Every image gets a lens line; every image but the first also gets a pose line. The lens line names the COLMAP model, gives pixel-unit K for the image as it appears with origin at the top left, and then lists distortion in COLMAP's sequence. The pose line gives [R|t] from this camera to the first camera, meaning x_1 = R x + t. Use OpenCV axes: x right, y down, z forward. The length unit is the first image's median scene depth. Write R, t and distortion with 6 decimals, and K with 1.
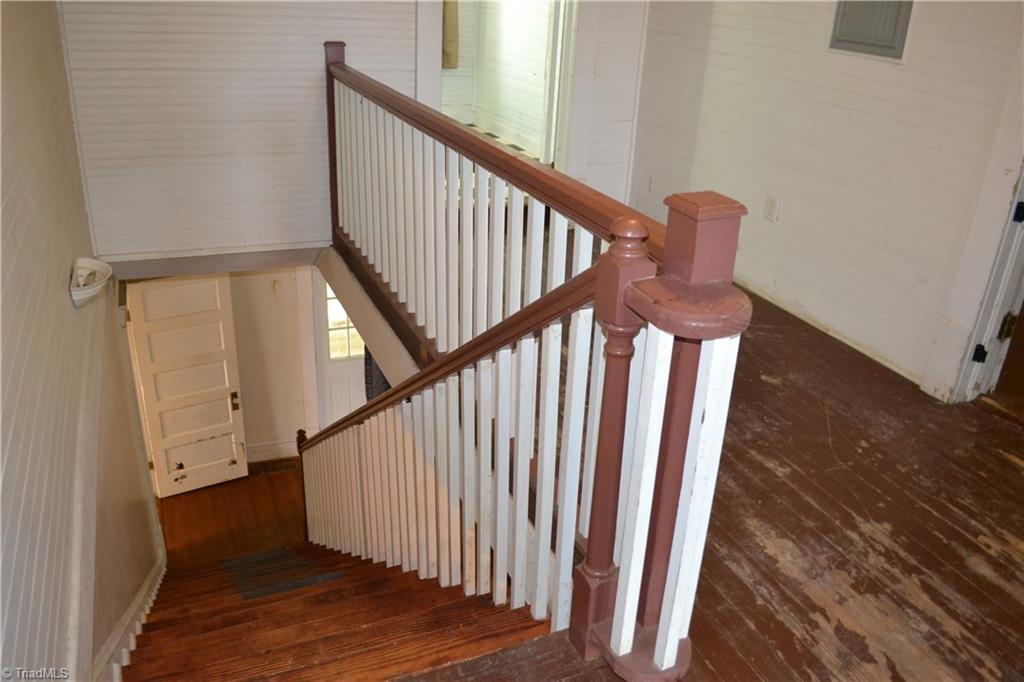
lens RADIAL K [[826.5, 0, 508.7], [0, 826.5, 346.5], [0, 0, 1]] dist [-0.073823, 0.005340]
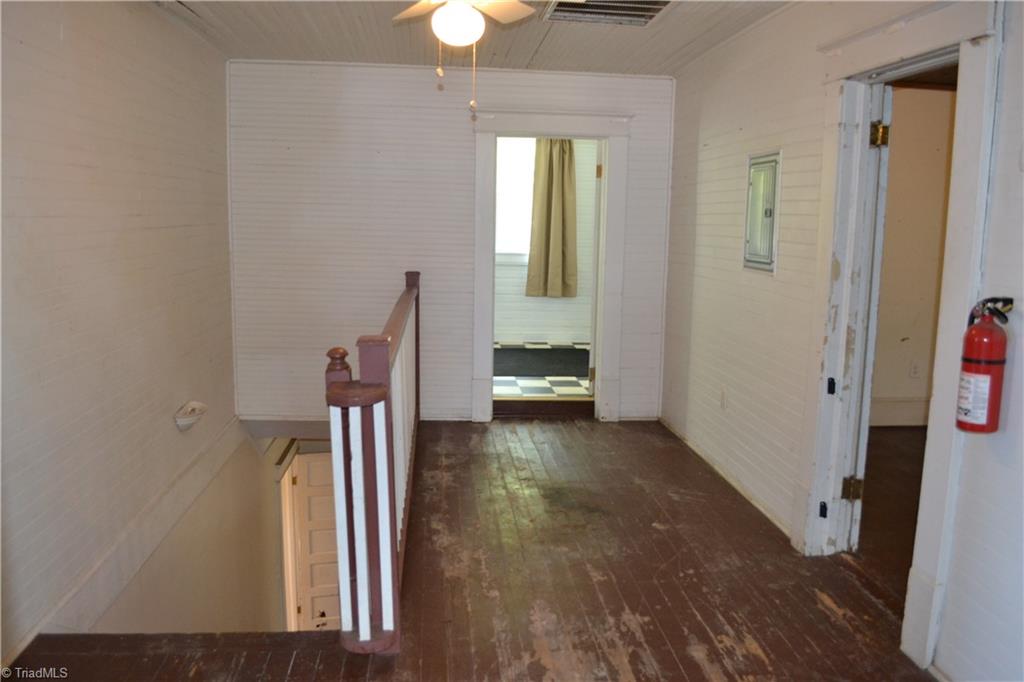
lens RADIAL K [[826.5, 0, 513.5], [0, 826.5, 346.1], [0, 0, 1]] dist [-0.073823, 0.005340]
pose [[0.950166, 0.014064, -0.311426, 0.587237], [-0.101049, 0.958939, -0.264998, 0.154826], [0.294912, 0.283262, 0.912573, -0.294748]]
